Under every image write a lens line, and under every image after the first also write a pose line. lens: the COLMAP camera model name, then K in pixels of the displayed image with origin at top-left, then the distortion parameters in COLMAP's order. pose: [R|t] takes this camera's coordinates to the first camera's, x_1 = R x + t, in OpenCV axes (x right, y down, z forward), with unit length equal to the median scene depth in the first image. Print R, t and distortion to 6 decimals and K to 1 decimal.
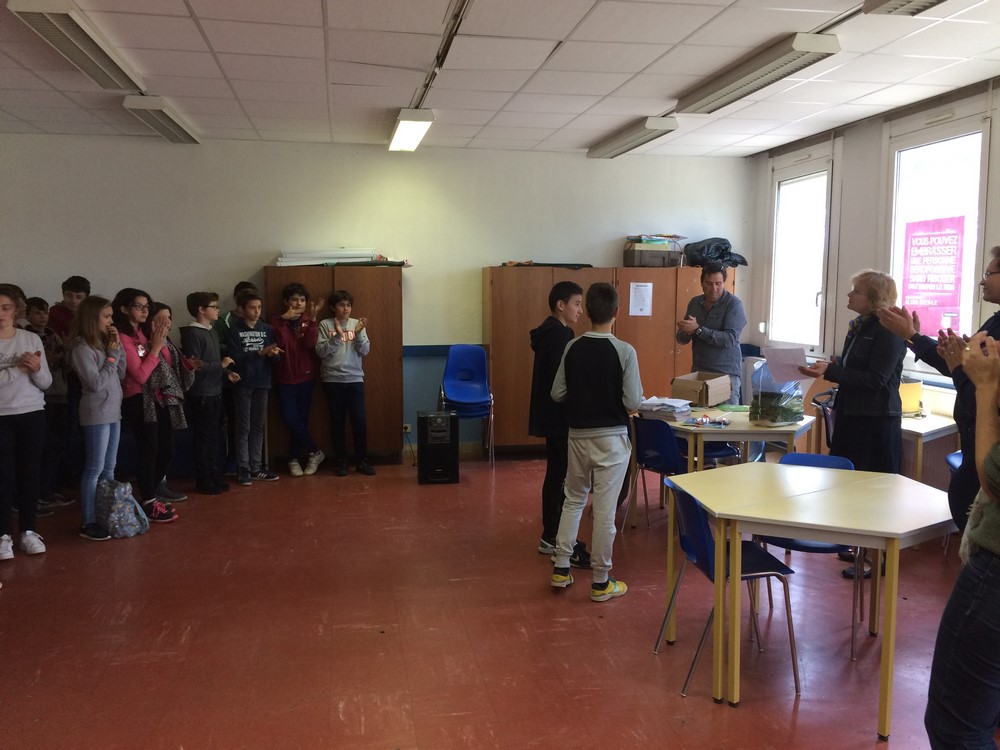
lens RADIAL K [[854.3, 0, 497.1], [0, 854.3, 369.1], [0, 0, 1]] dist [0.087694, -0.120839]
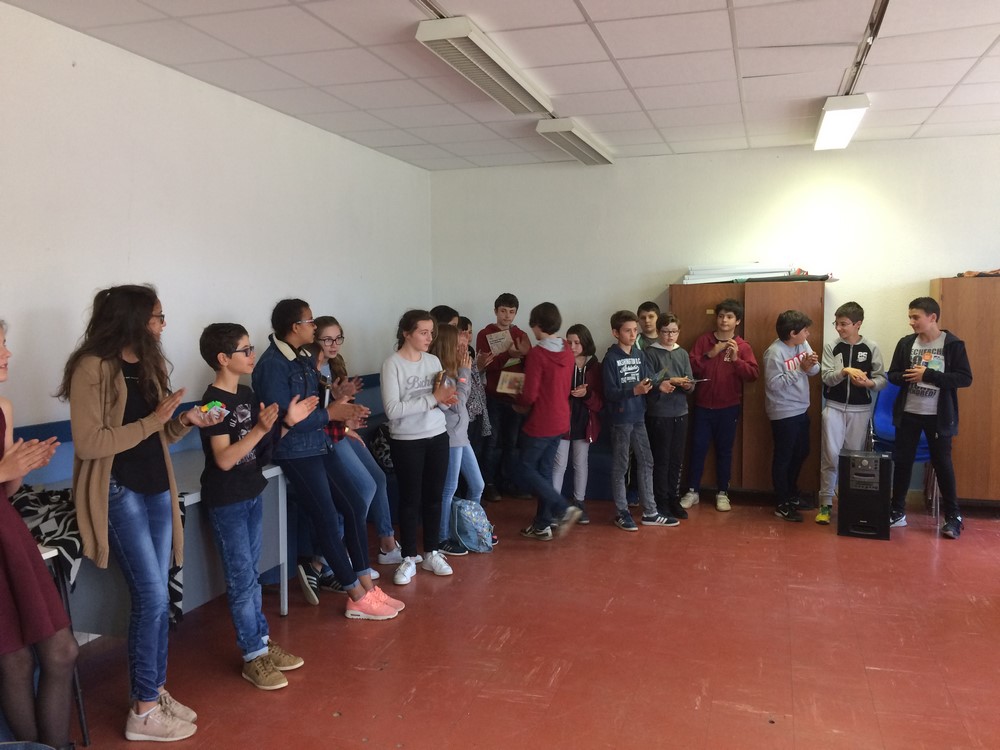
lens RADIAL K [[854.3, 0, 500.1], [0, 854.3, 370.8], [0, 0, 1]] dist [0.087694, -0.120839]
pose [[0.884768, 0.025720, -0.465322, 0.009098], [-0.035806, 0.999276, -0.012847, -0.006507], [0.464655, 0.028028, 0.885048, 0.088291]]
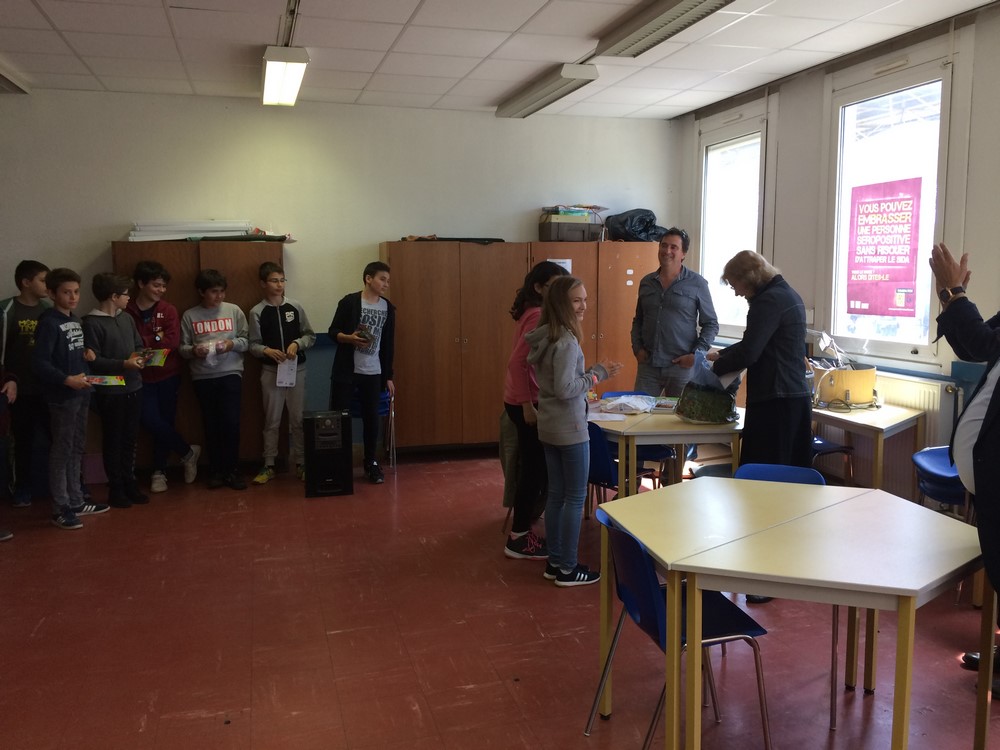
lens RADIAL K [[854.3, 0, 499.1], [0, 854.3, 370.1], [0, 0, 1]] dist [0.087694, -0.120839]
pose [[0.995162, -0.020343, 0.096117, 0.023255], [0.018202, 0.999568, 0.023096, -0.009240], [-0.096545, -0.021235, 0.995102, 0.150542]]
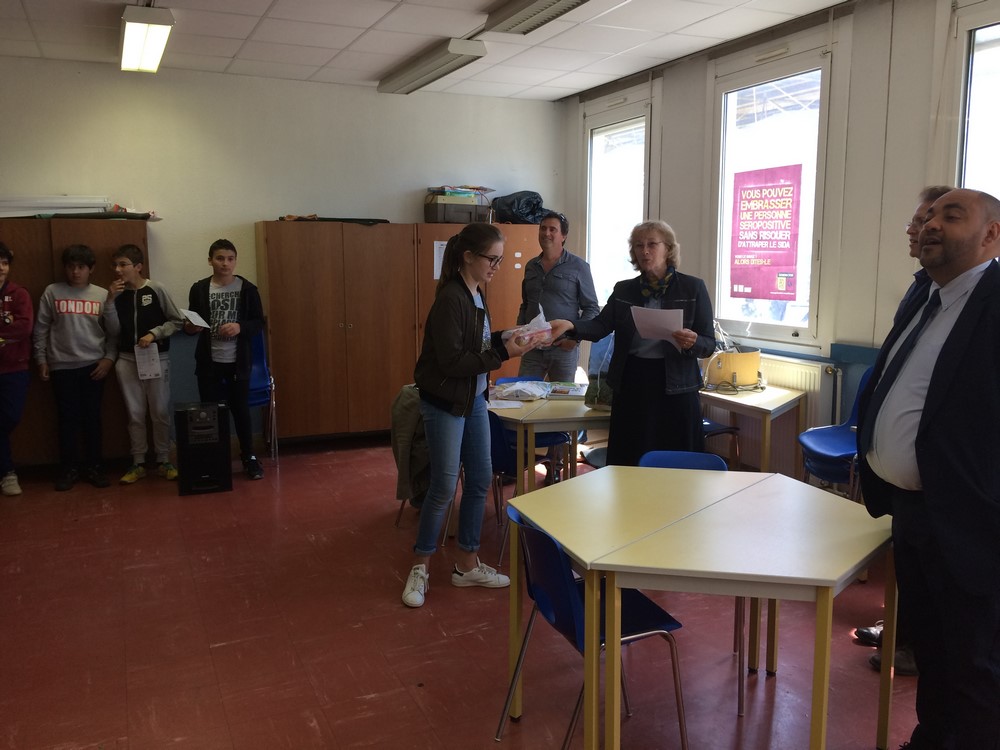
lens RADIAL K [[854.3, 0, 497.7], [0, 854.3, 368.6], [0, 0, 1]] dist [0.087694, -0.120839]
pose [[0.971358, -0.036542, 0.234793, 0.013139], [0.026573, 0.998612, 0.045484, -0.013138], [-0.236129, -0.037942, 0.970981, 0.179334]]
